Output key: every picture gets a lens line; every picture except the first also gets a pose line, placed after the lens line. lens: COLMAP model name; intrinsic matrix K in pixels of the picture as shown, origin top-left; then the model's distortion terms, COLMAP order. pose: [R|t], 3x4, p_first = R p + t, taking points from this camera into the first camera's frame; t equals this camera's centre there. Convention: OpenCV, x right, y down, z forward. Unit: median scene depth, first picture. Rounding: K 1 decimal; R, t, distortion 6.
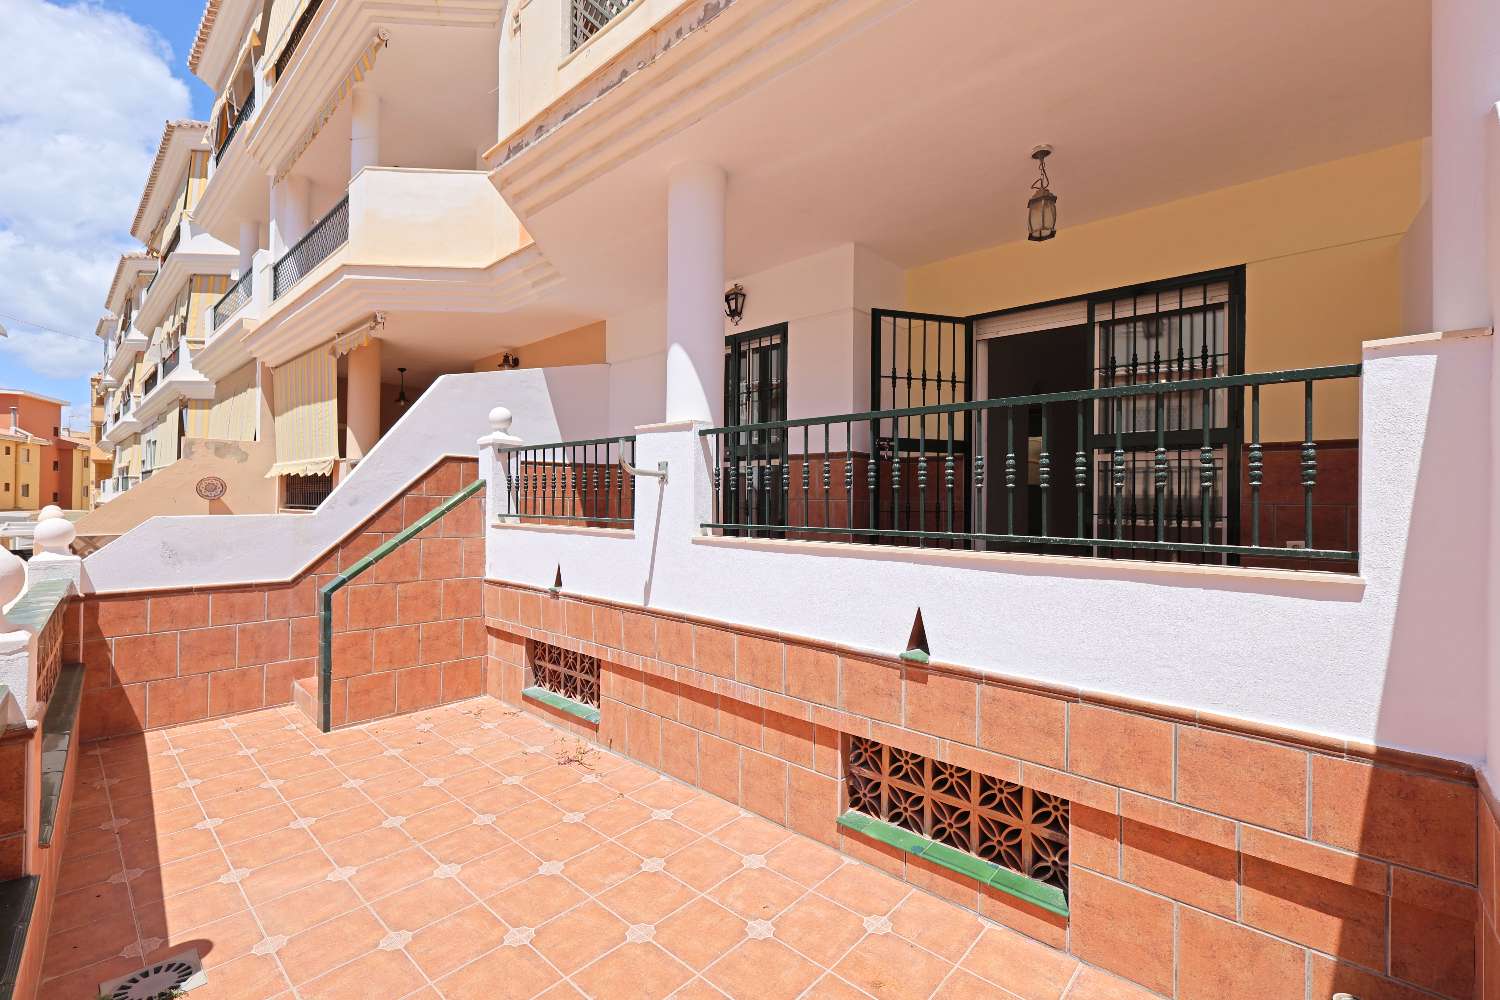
lens RADIAL K [[649.6, 0, 755.4], [0, 649.6, 495.7], [0, 0, 1]] dist [0.003047, -0.000289]
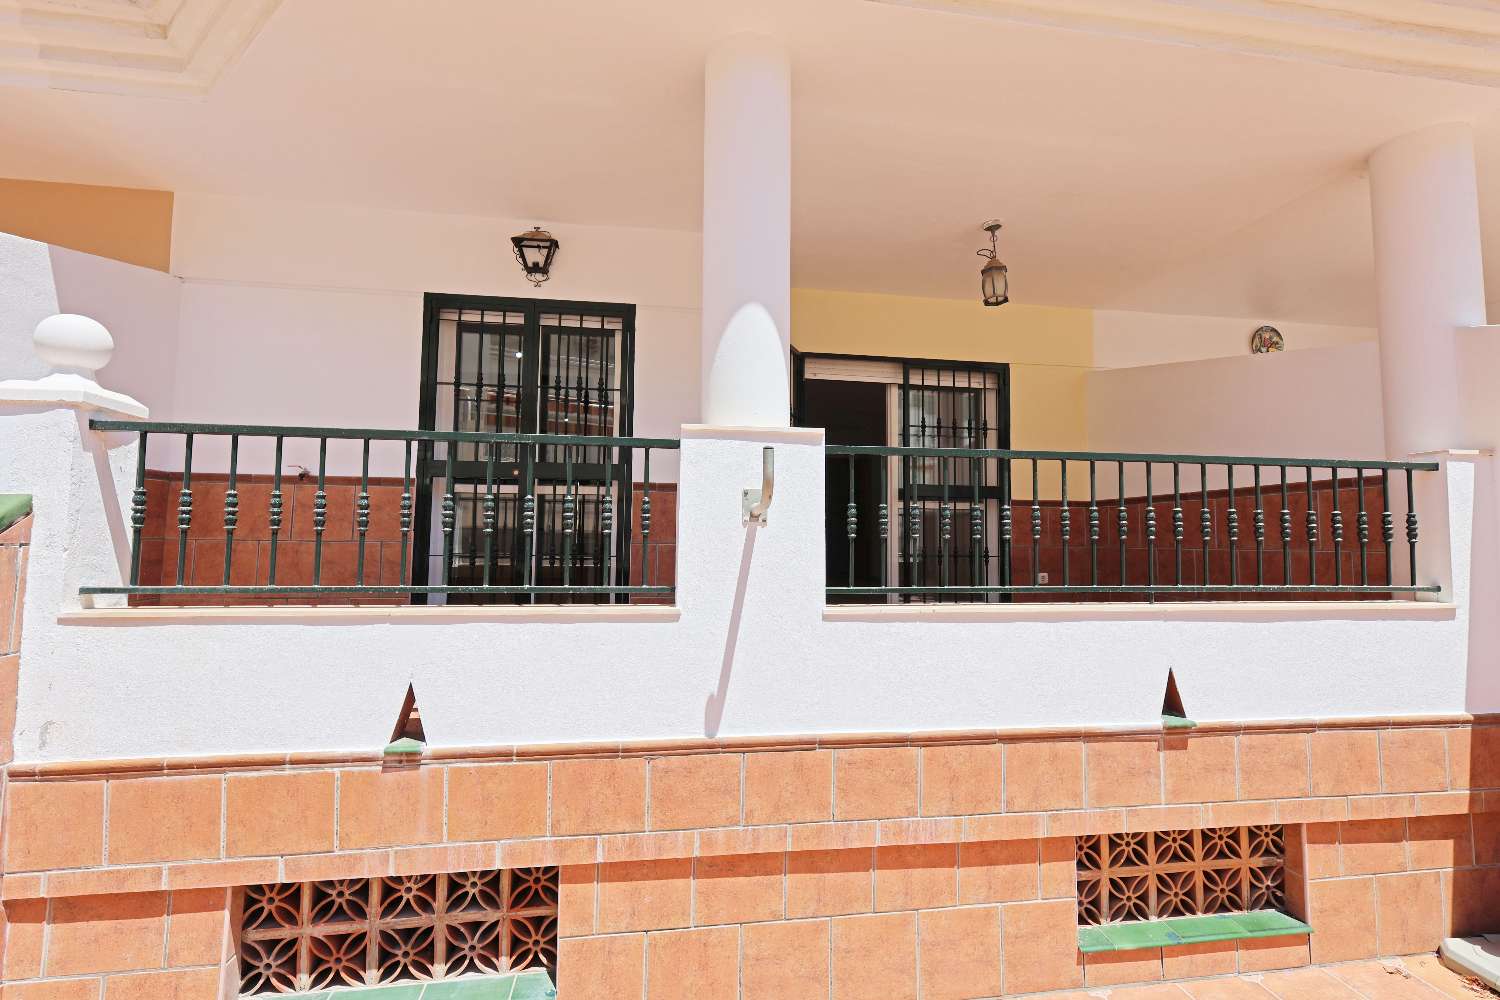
lens RADIAL K [[699.9, 0, 750.8], [0, 699.9, 507.6], [0, 0, 1]] dist [0.000105, 0.000766]
pose [[0.624805, 0.044552, 0.779509, -0.586553], [-0.007902, 0.998680, -0.050744, -0.001870], [-0.780741, 0.025546, 0.624333, 0.533339]]
